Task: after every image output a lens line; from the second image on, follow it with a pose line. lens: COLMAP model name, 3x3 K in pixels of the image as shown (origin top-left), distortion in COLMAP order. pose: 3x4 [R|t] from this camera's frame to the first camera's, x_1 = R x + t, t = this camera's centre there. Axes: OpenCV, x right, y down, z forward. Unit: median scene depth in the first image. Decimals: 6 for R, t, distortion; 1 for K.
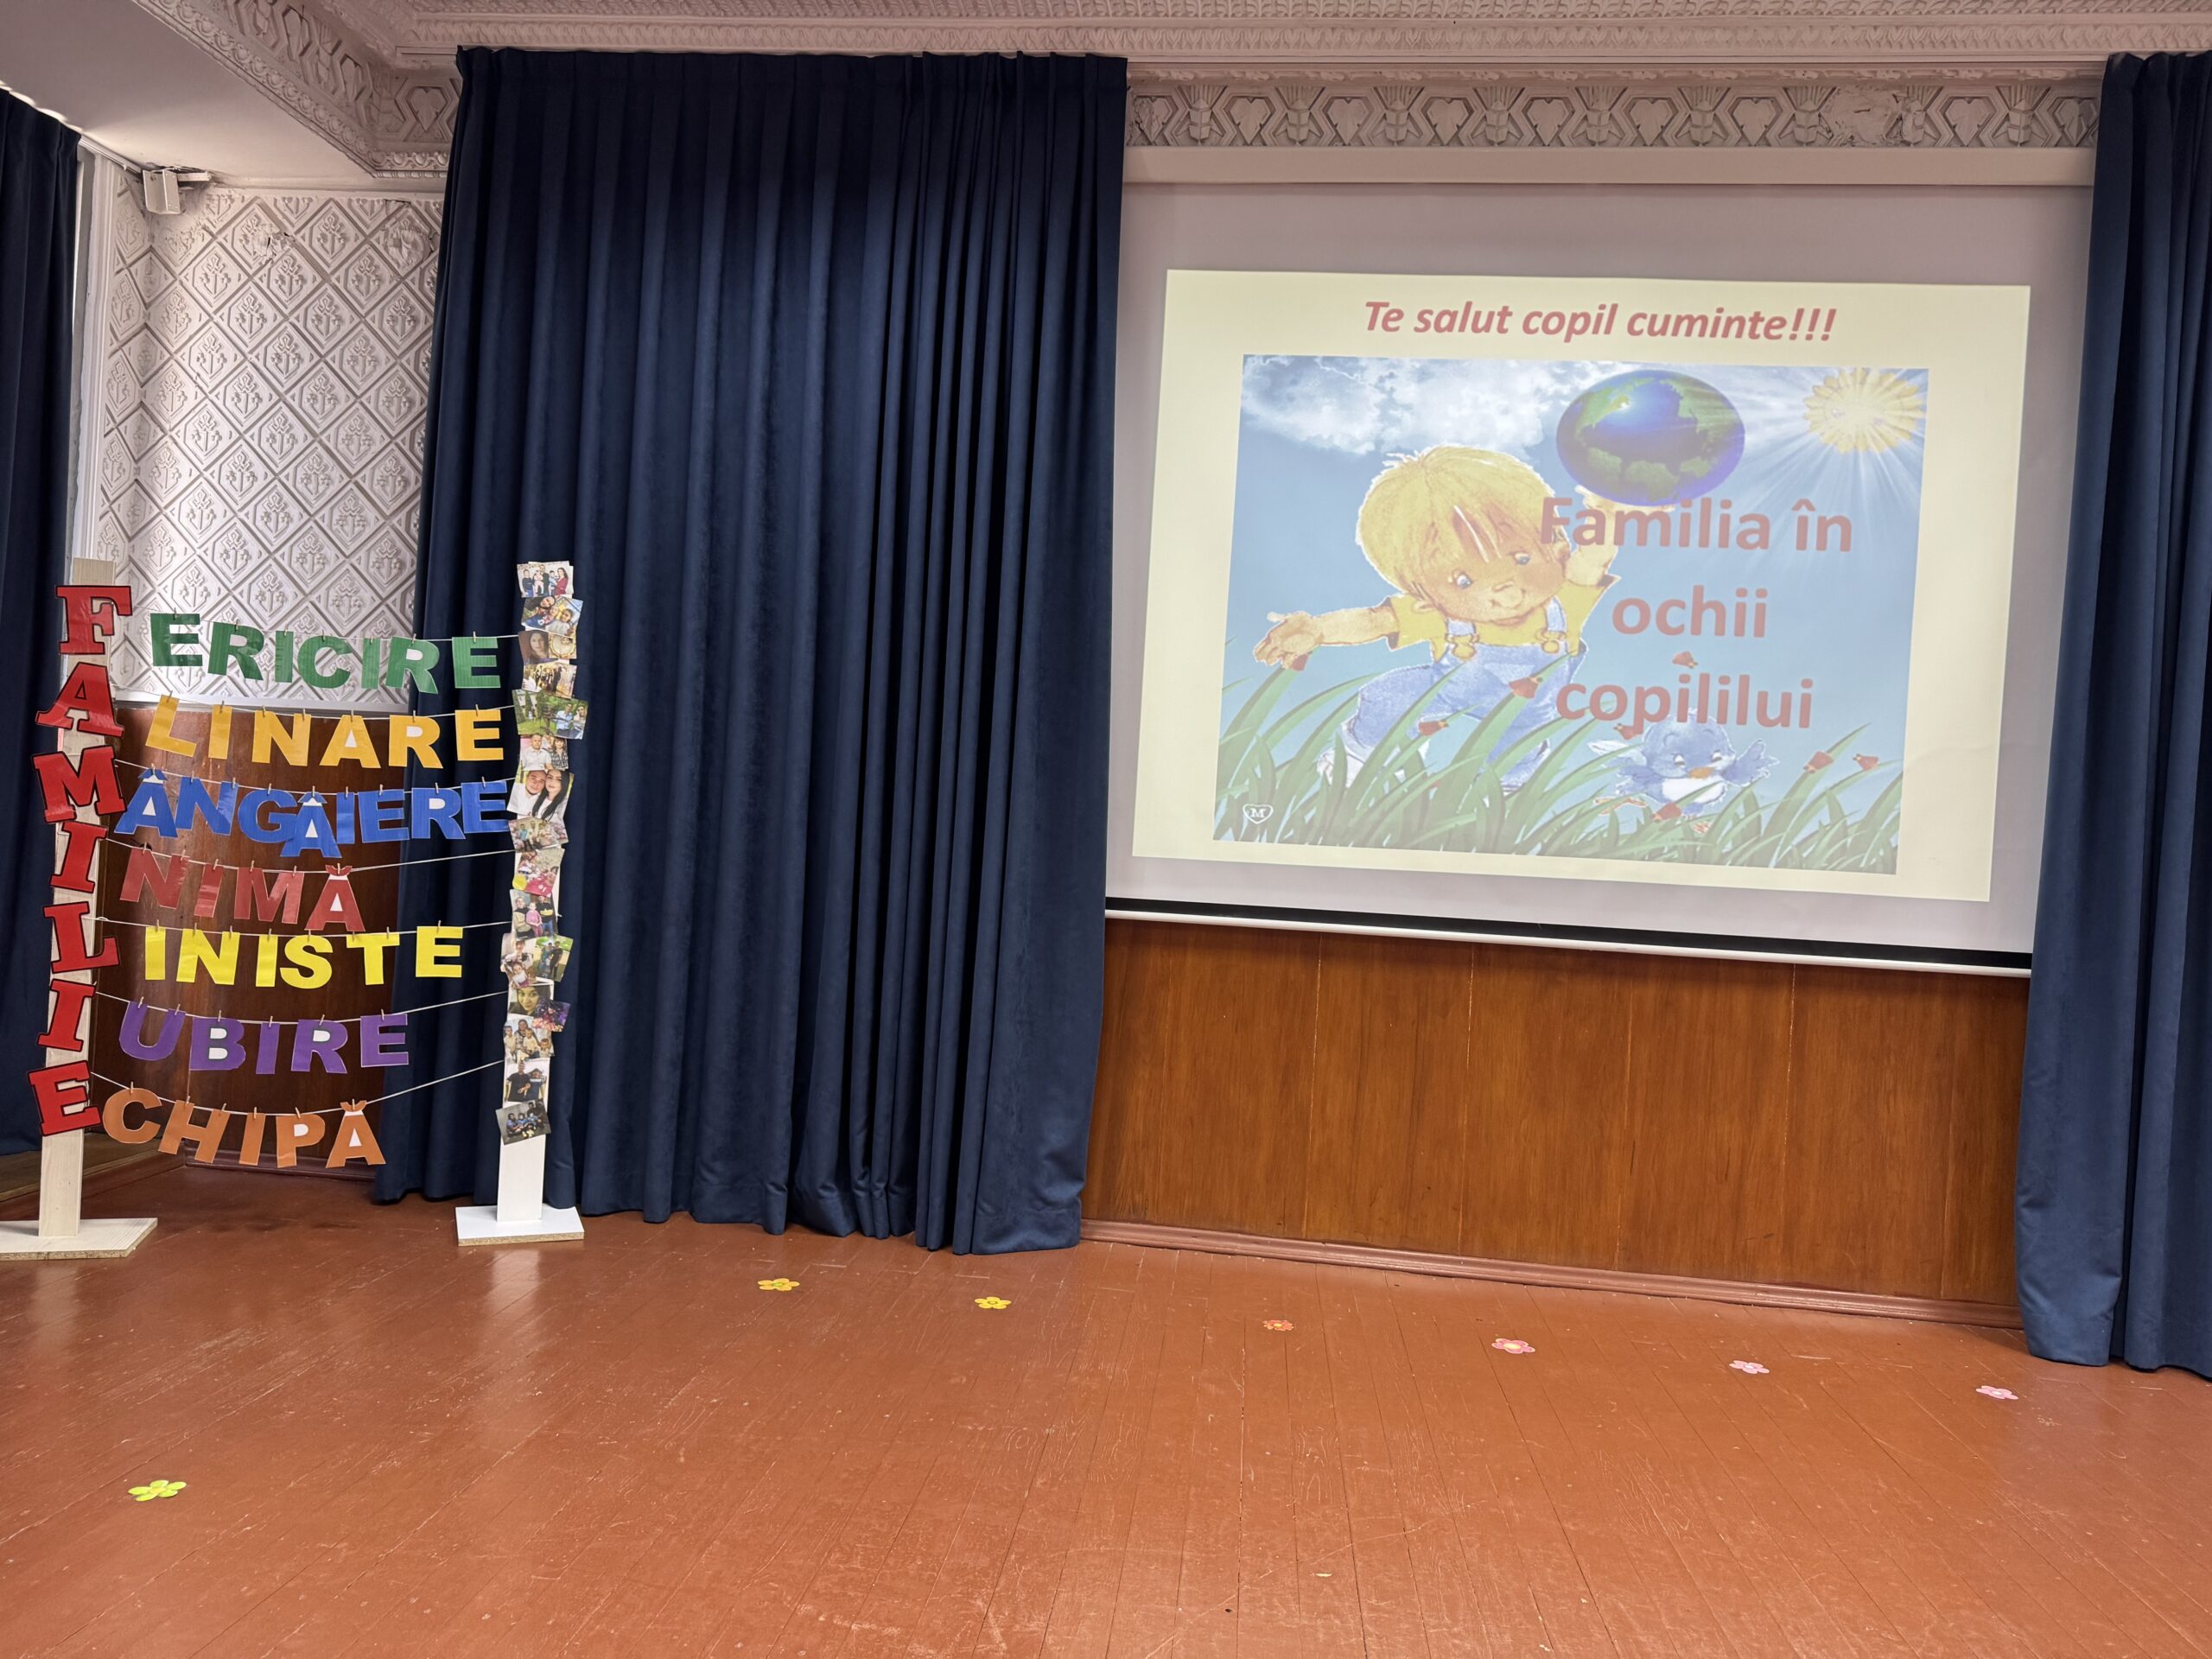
lens RADIAL K [[1554.4, 0, 1089.2], [0, 1554.4, 830.8], [0, 0, 1]] dist [0.083799, -0.117396]
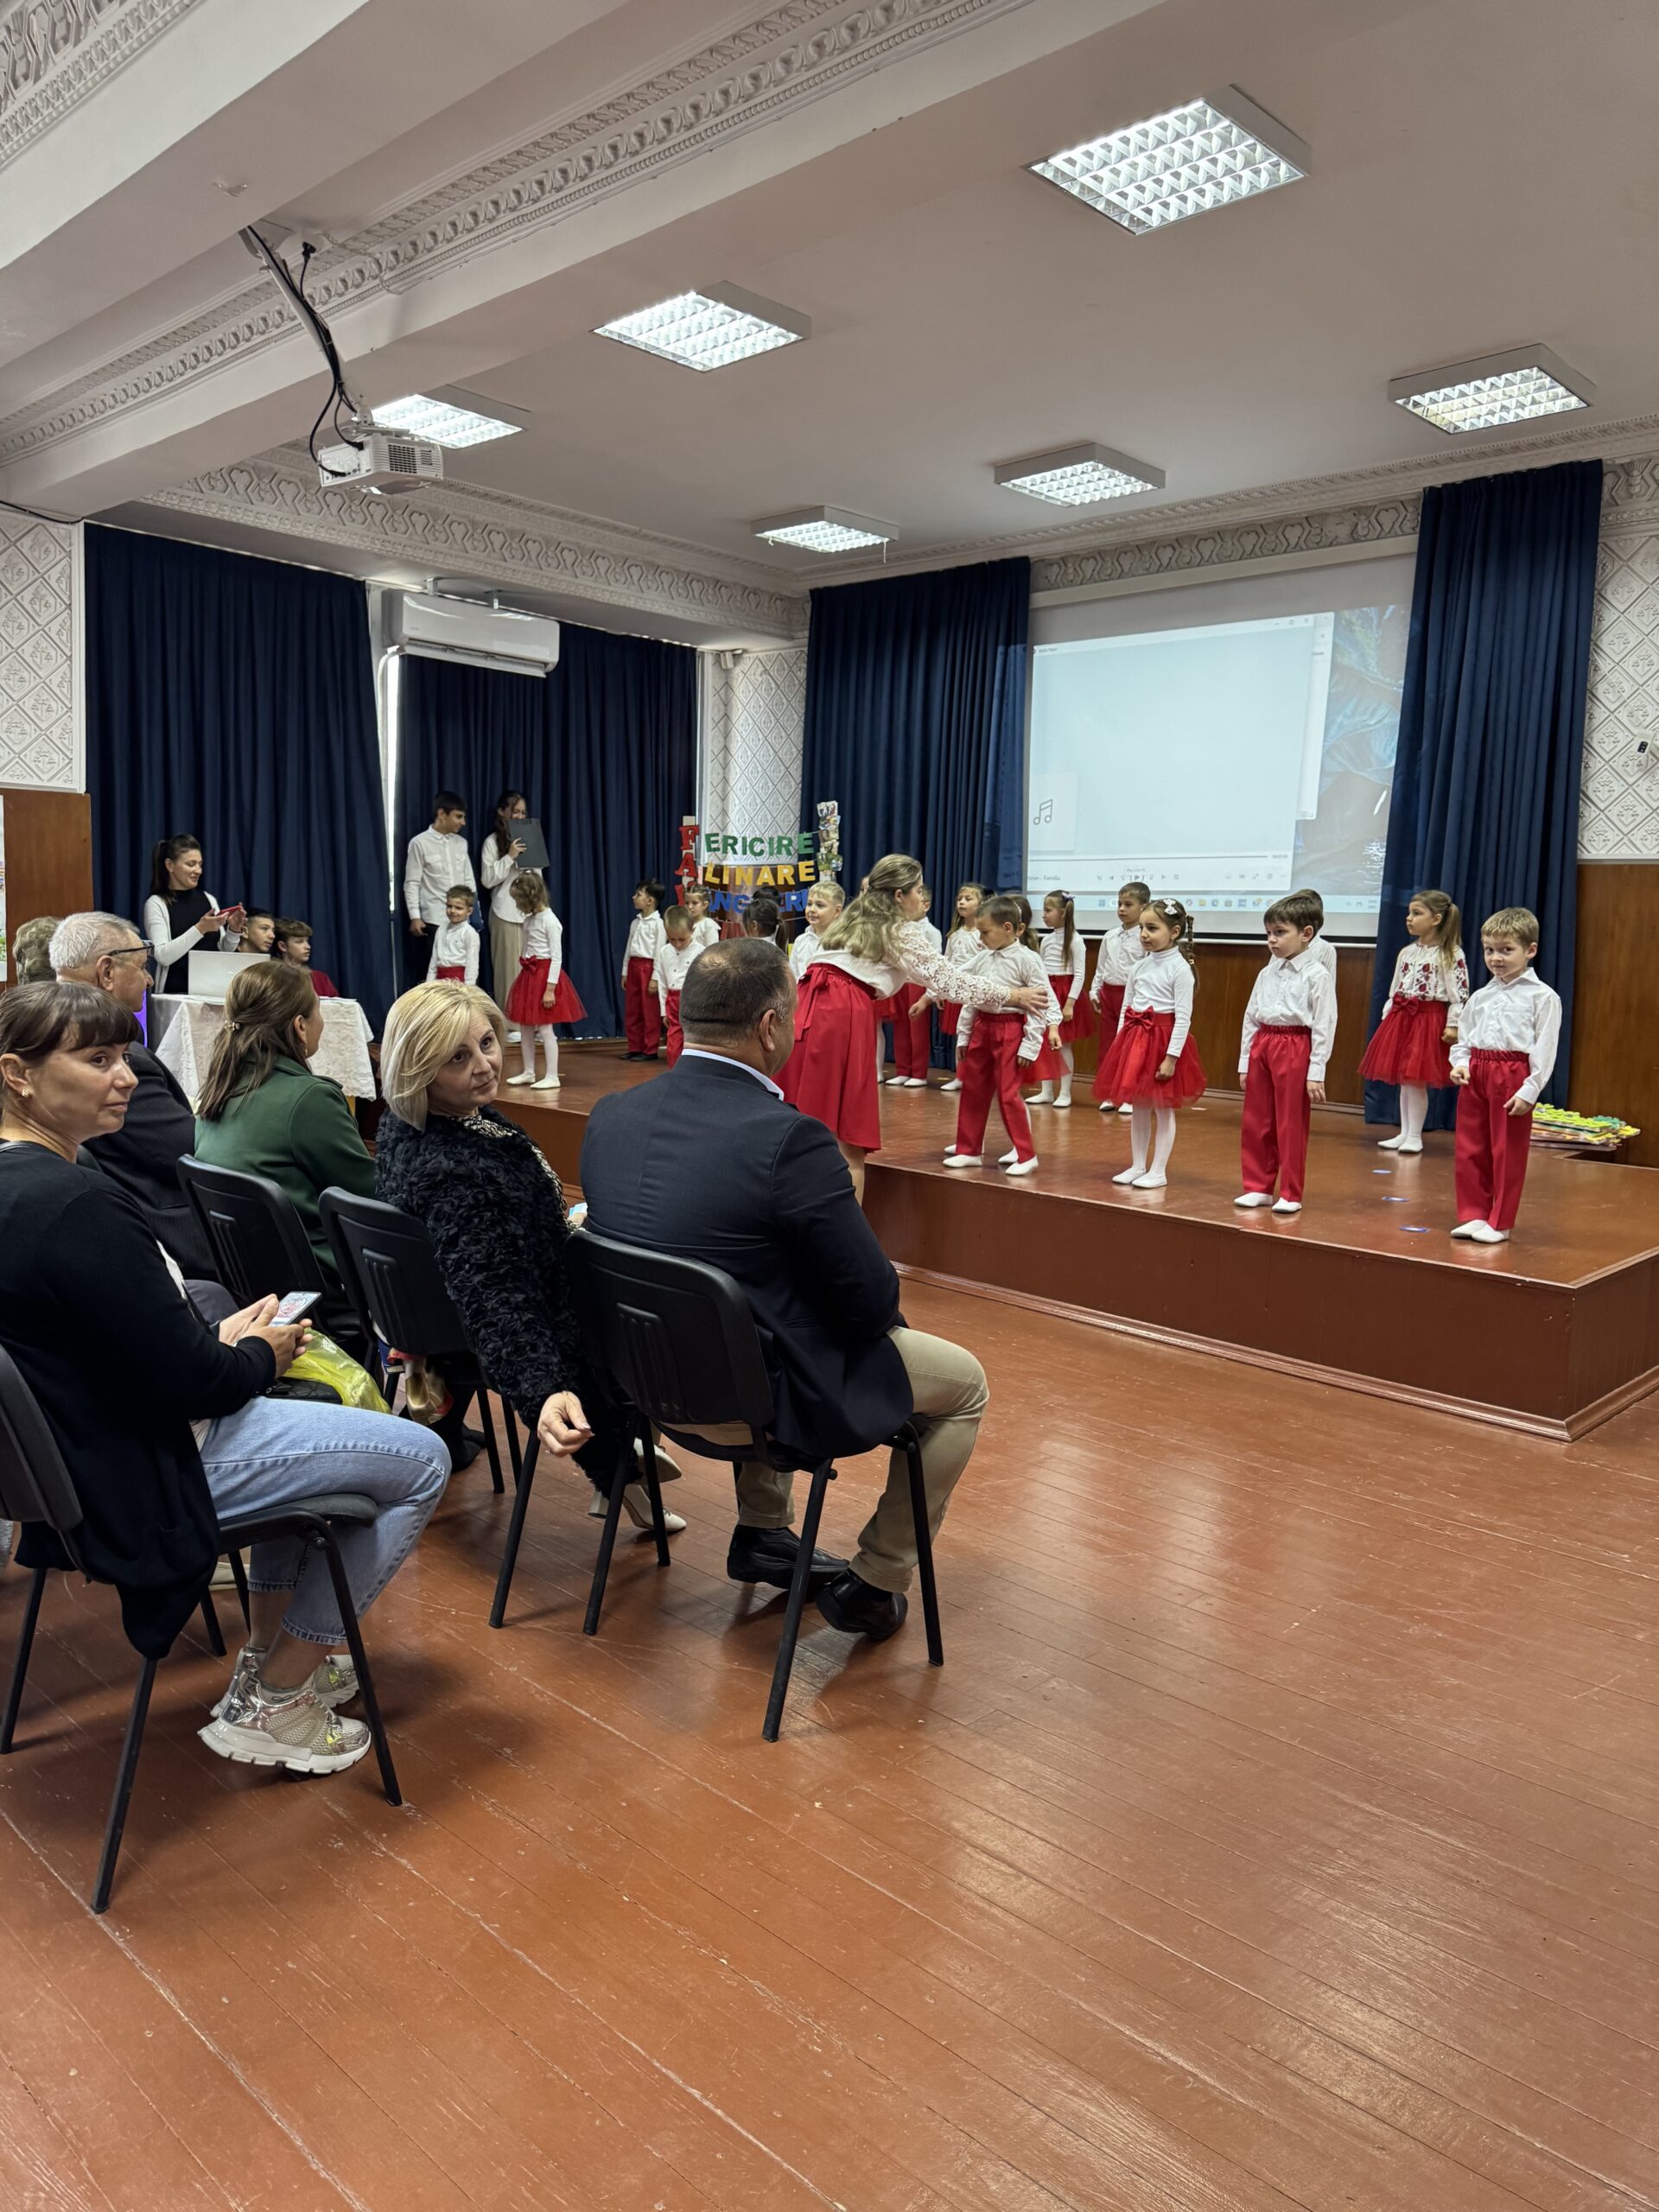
lens RADIAL K [[1553.2, 0, 831.8], [0, 1553.2, 1126.5], [0, 0, 1]] dist [0.078727, -0.107738]
pose [[0.795867, 0.048417, -0.603532, 1.229551], [0.014450, 0.994995, 0.098877, 0.107592], [0.605299, -0.087414, 0.791184, -1.068337]]
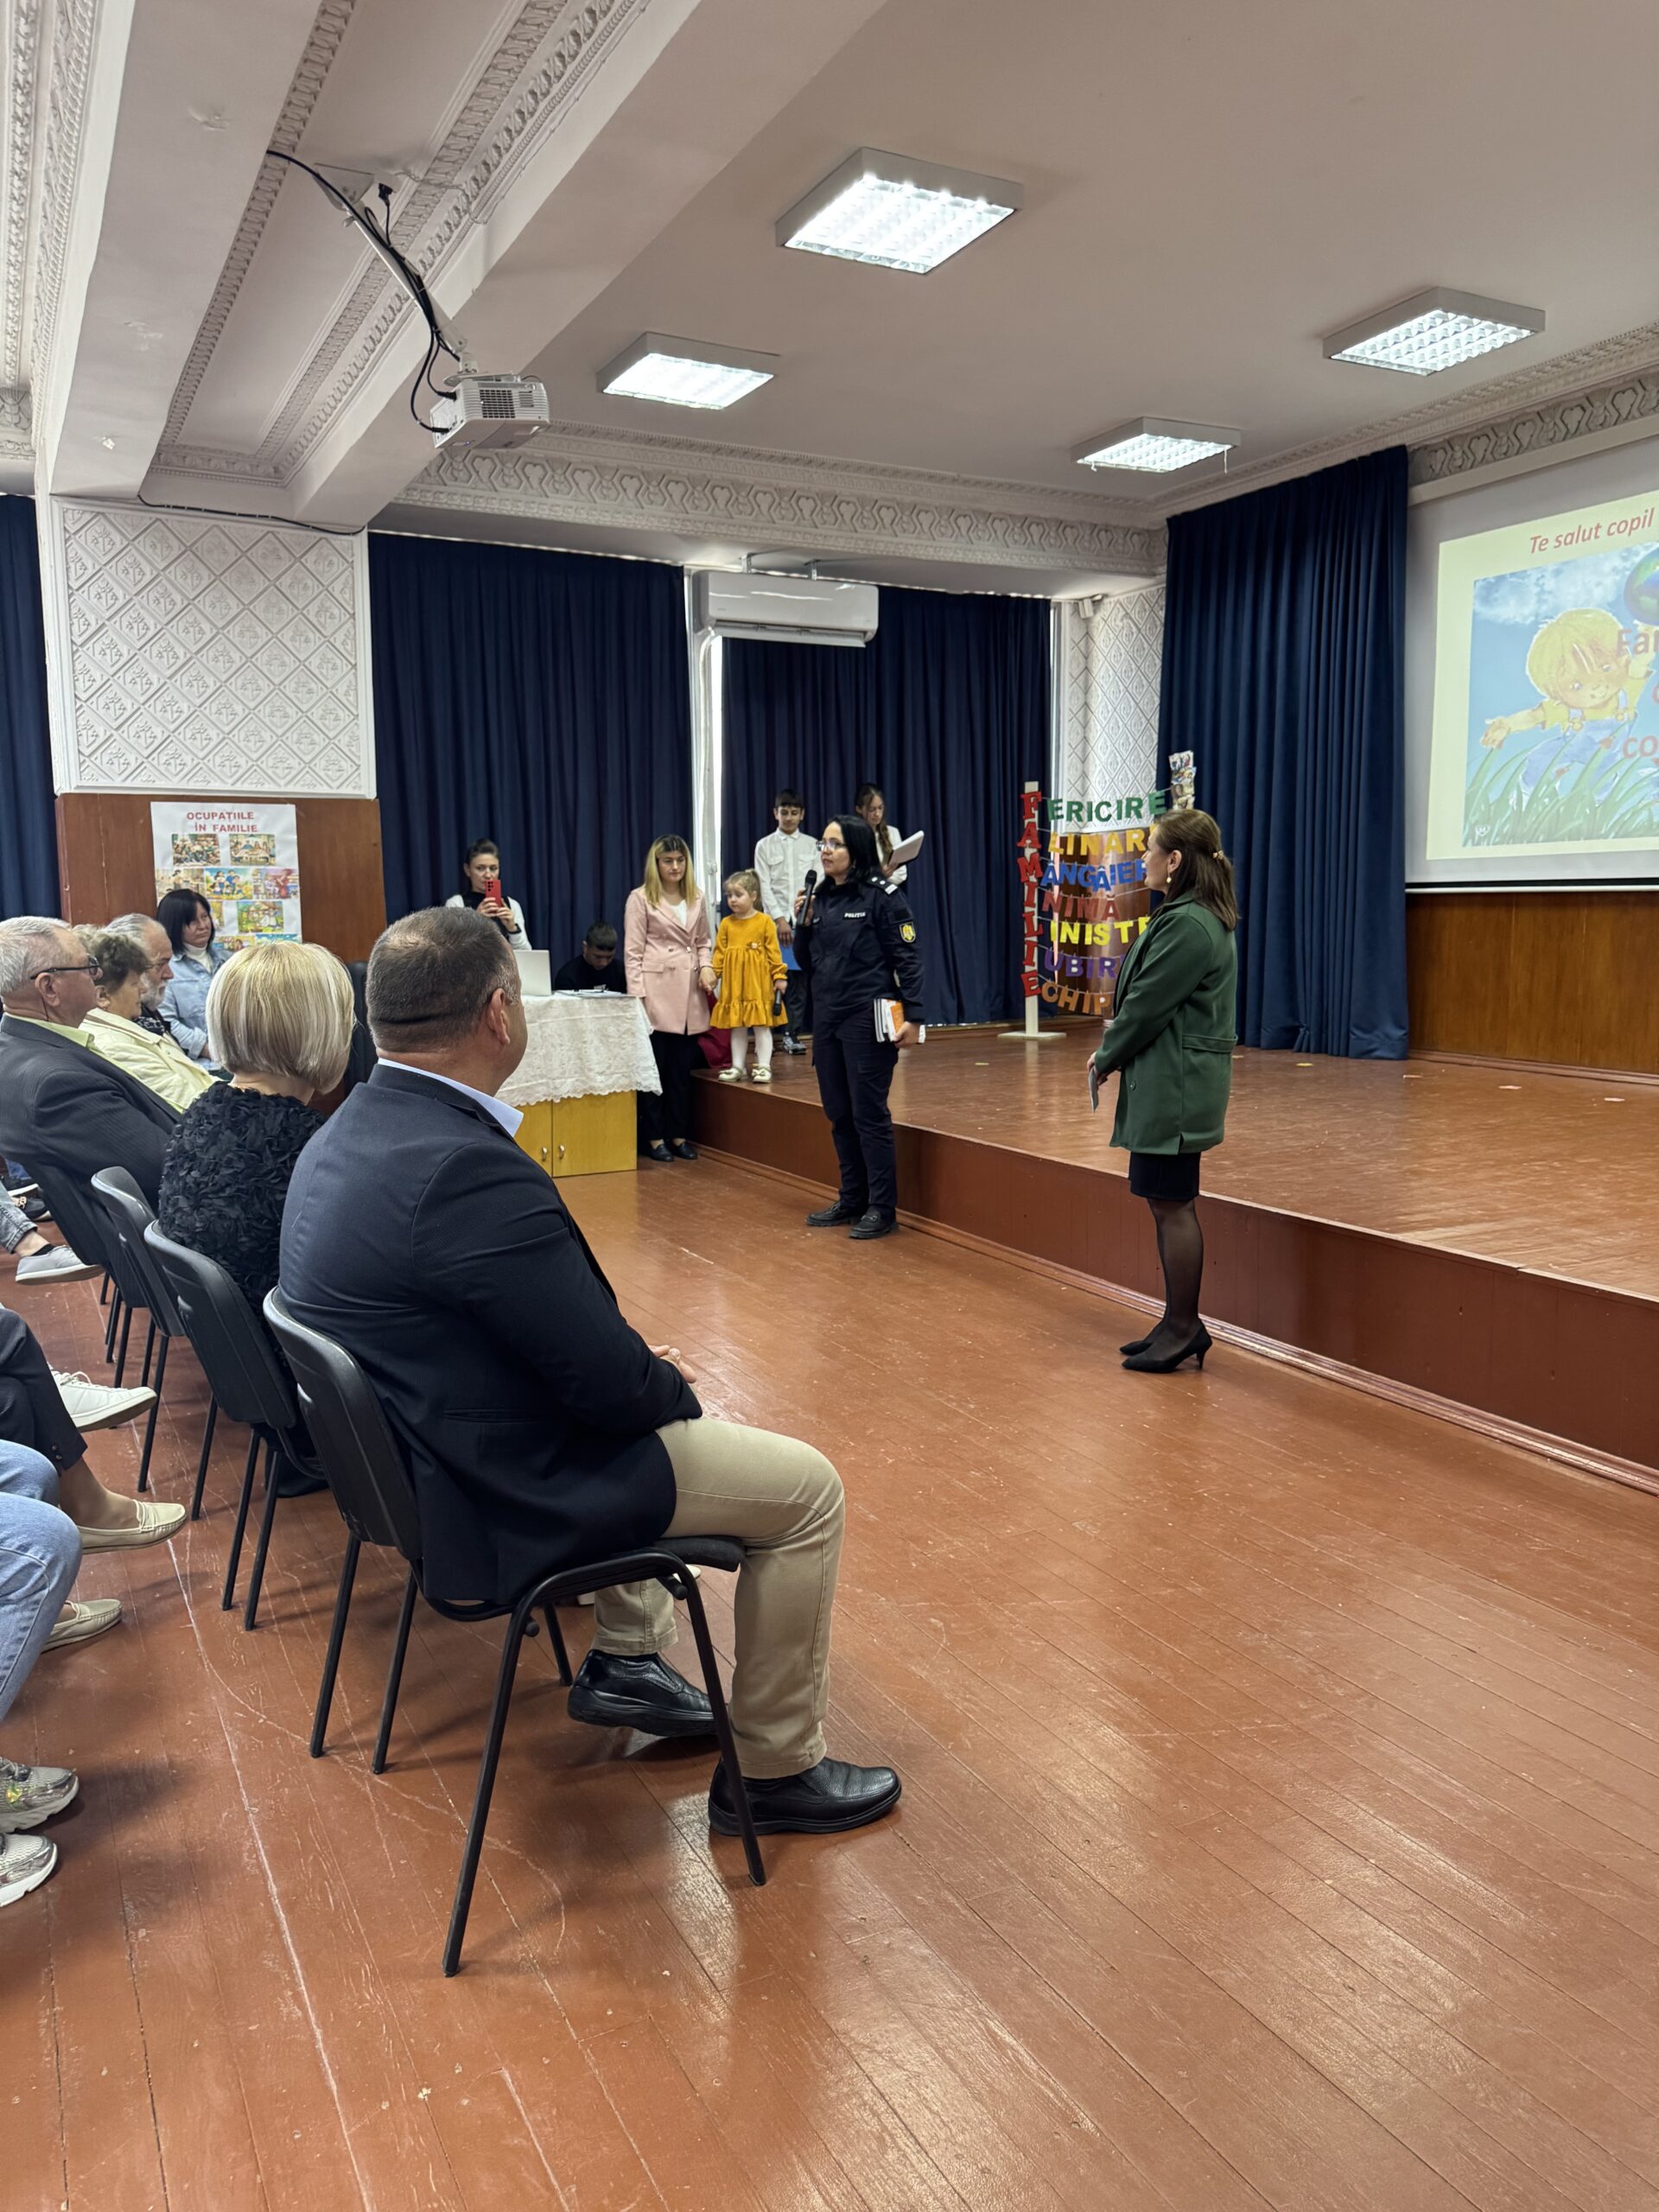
lens RADIAL K [[1552.8, 0, 823.0], [0, 1552.8, 1106.8], [0, 0, 1]] dist [0.129576, -0.232328]
pose [[0.556955, 0.045811, -0.829279, 1.285444], [0.047401, 0.995097, 0.086806, 0.119335], [0.829189, -0.087656, 0.552052, -0.744903]]
